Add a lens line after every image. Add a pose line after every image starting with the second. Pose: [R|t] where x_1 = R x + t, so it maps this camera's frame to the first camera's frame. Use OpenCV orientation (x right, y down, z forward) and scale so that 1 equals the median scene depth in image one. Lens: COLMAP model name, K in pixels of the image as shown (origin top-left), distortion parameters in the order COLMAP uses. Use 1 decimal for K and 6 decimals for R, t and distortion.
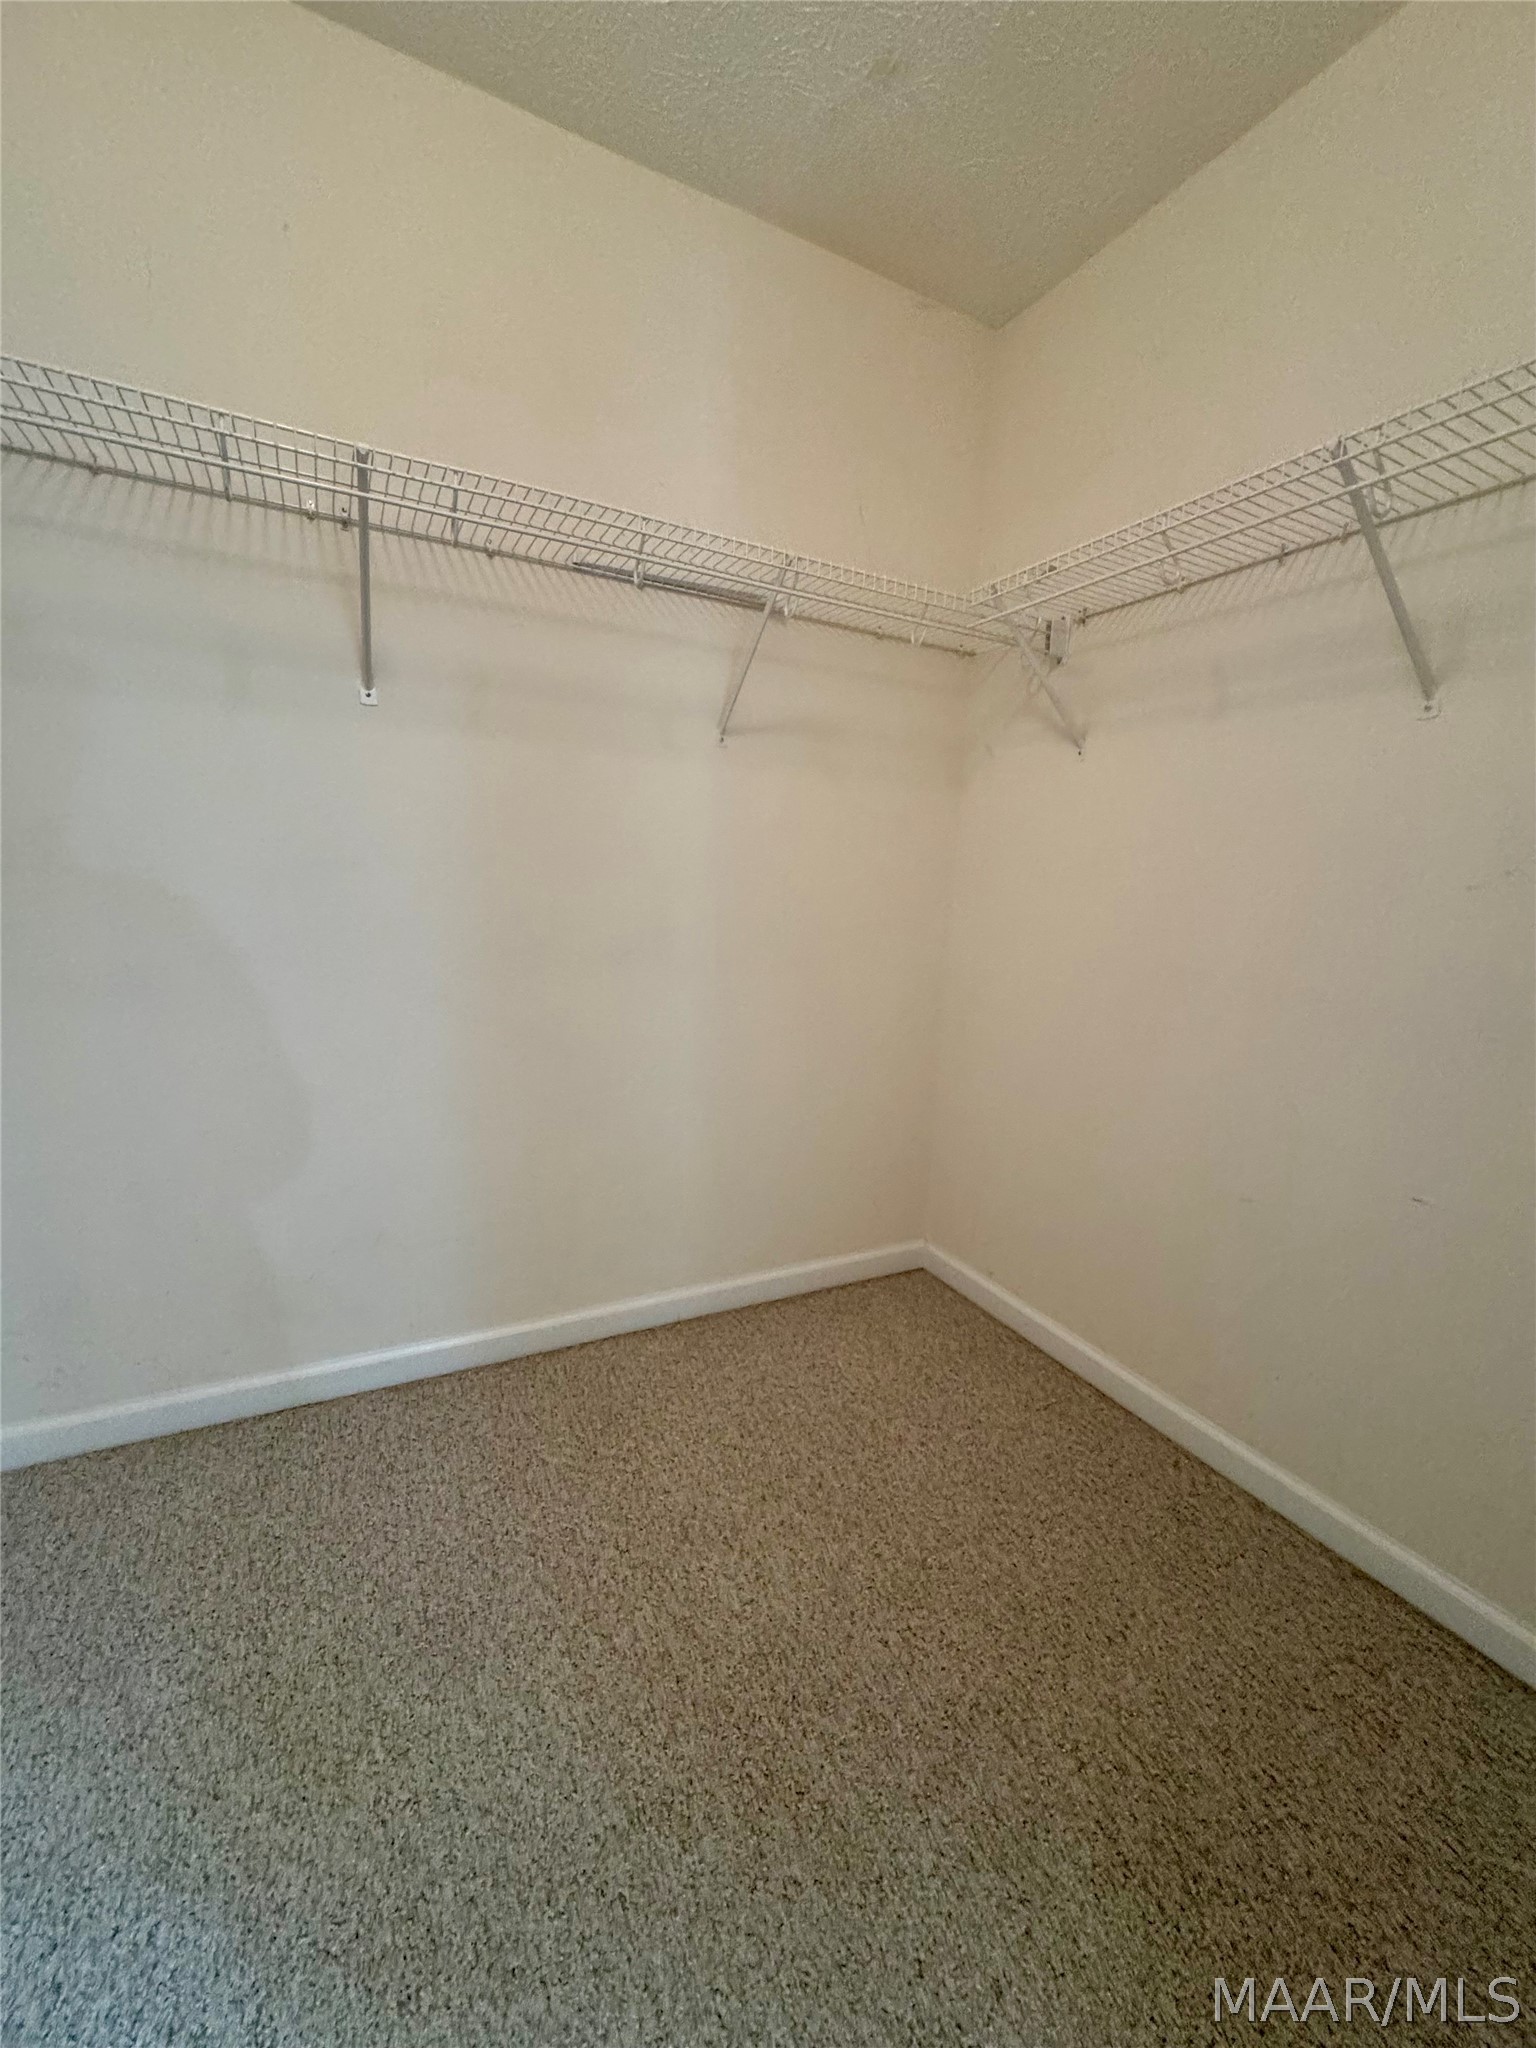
lens RADIAL K [[815.7, 0, 767.3], [0, 815.7, 1015.4], [0, 0, 1]] dist [-0.001136, 0.000341]
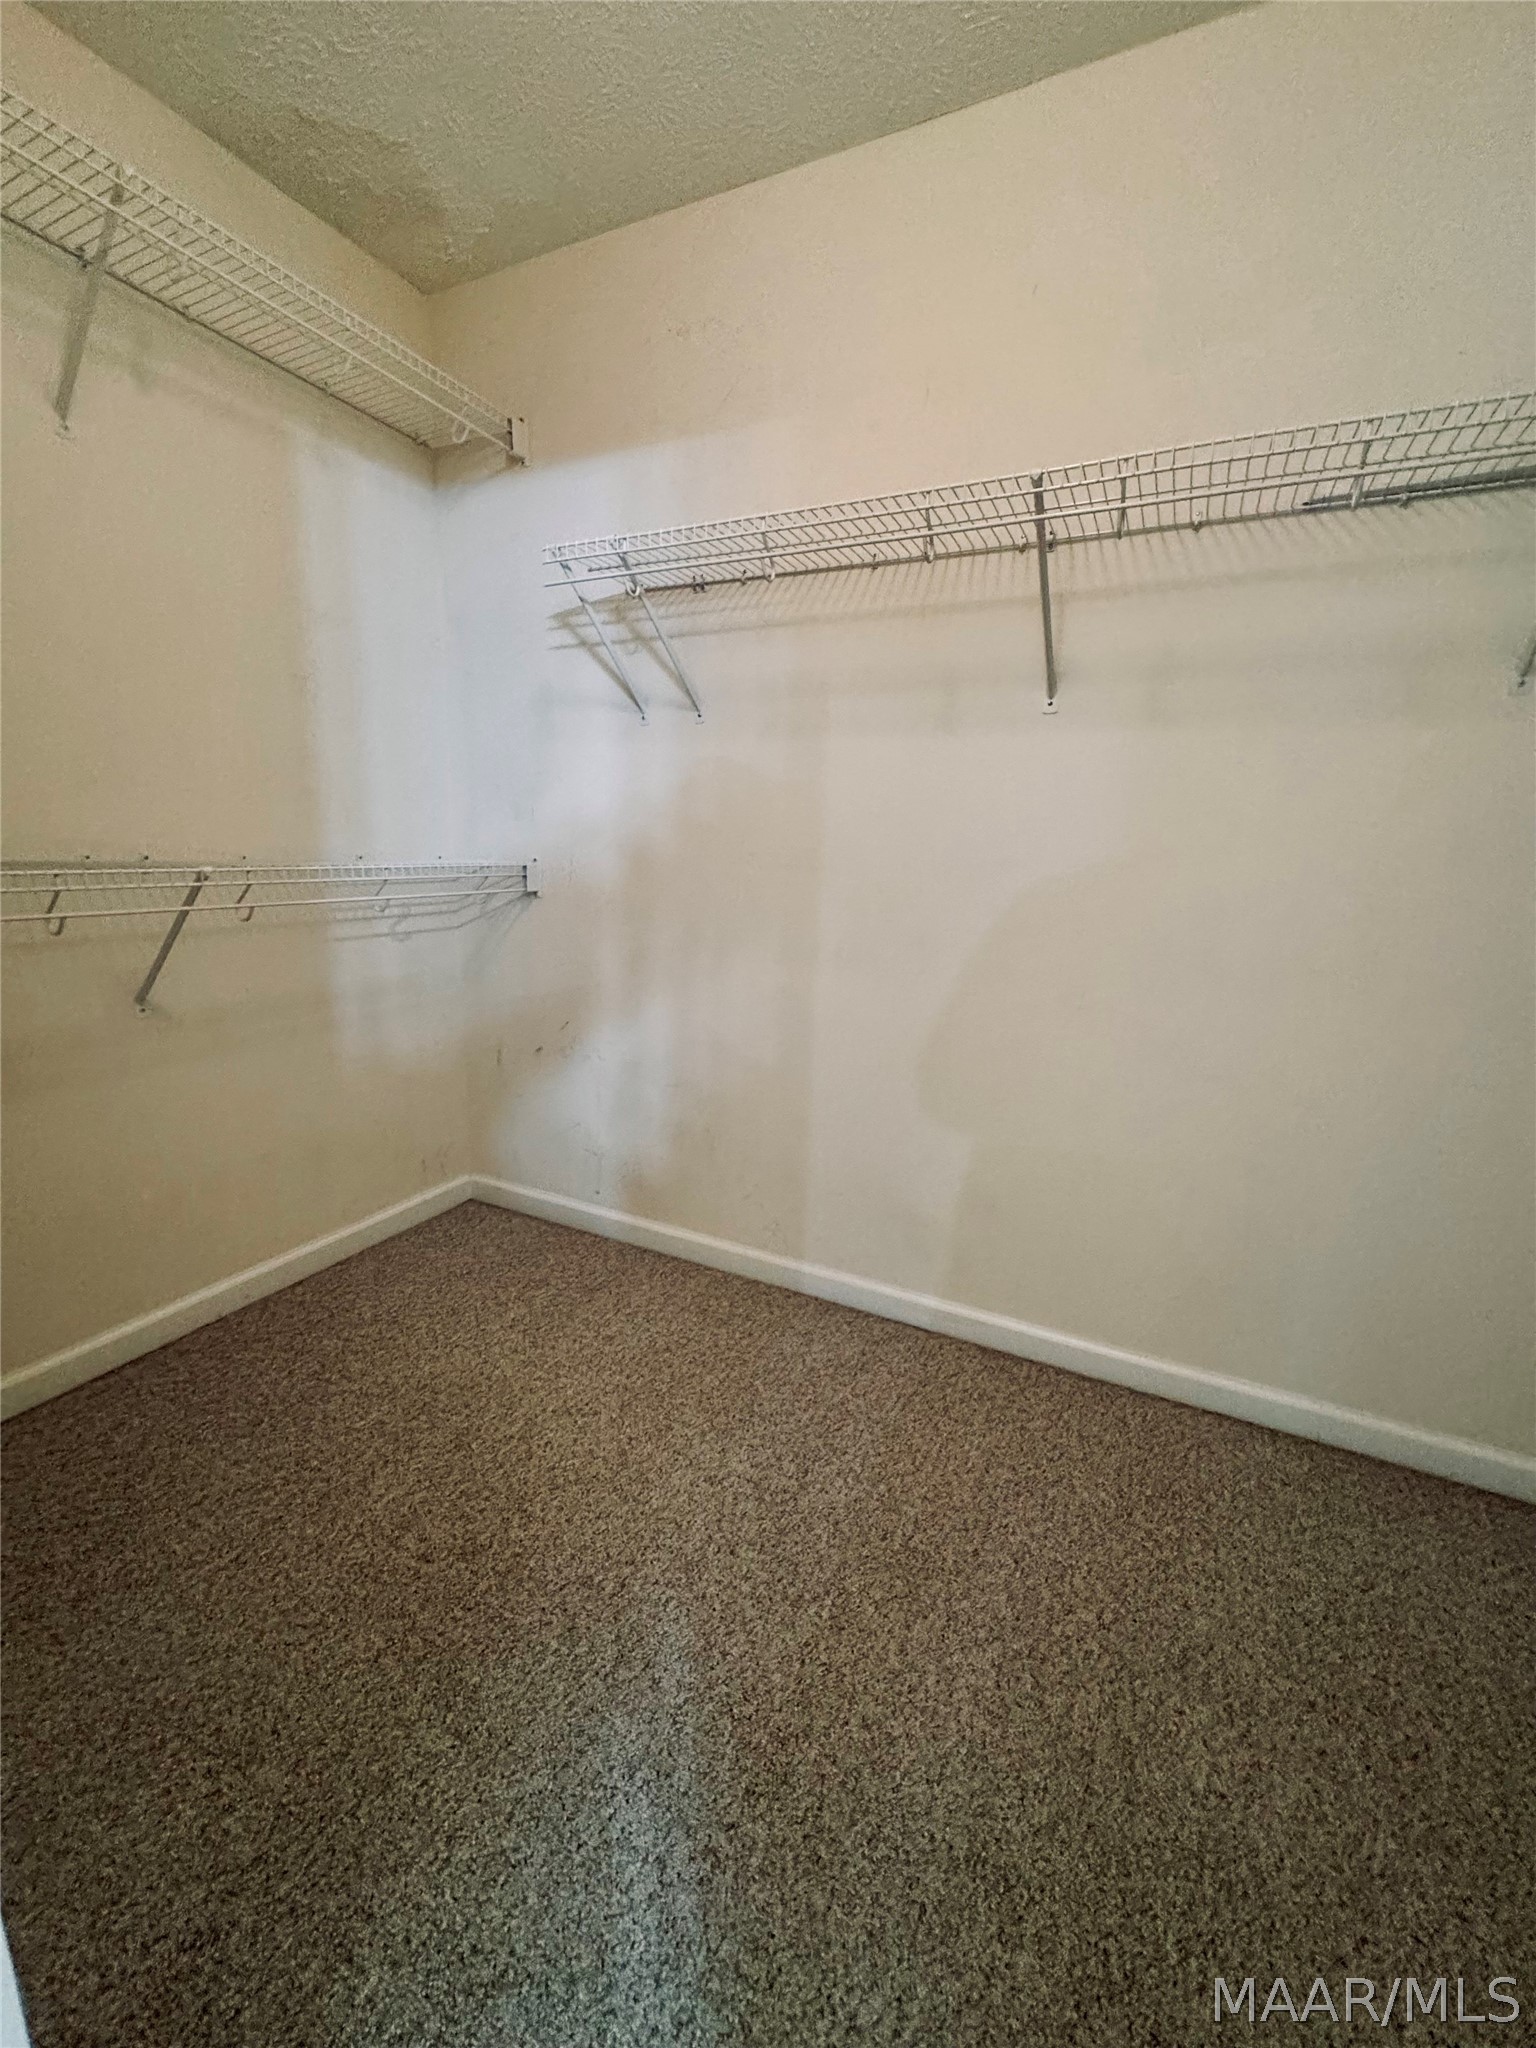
lens RADIAL K [[815.7, 0, 764.5], [0, 815.7, 1011.3], [0, 0, 1]] dist [-0.001136, 0.000341]
pose [[0.596734, 0.133868, -0.791194, 0.216357], [-0.141613, 0.988079, 0.060373, -0.009919], [0.789844, 0.076016, 0.608578, 0.109167]]
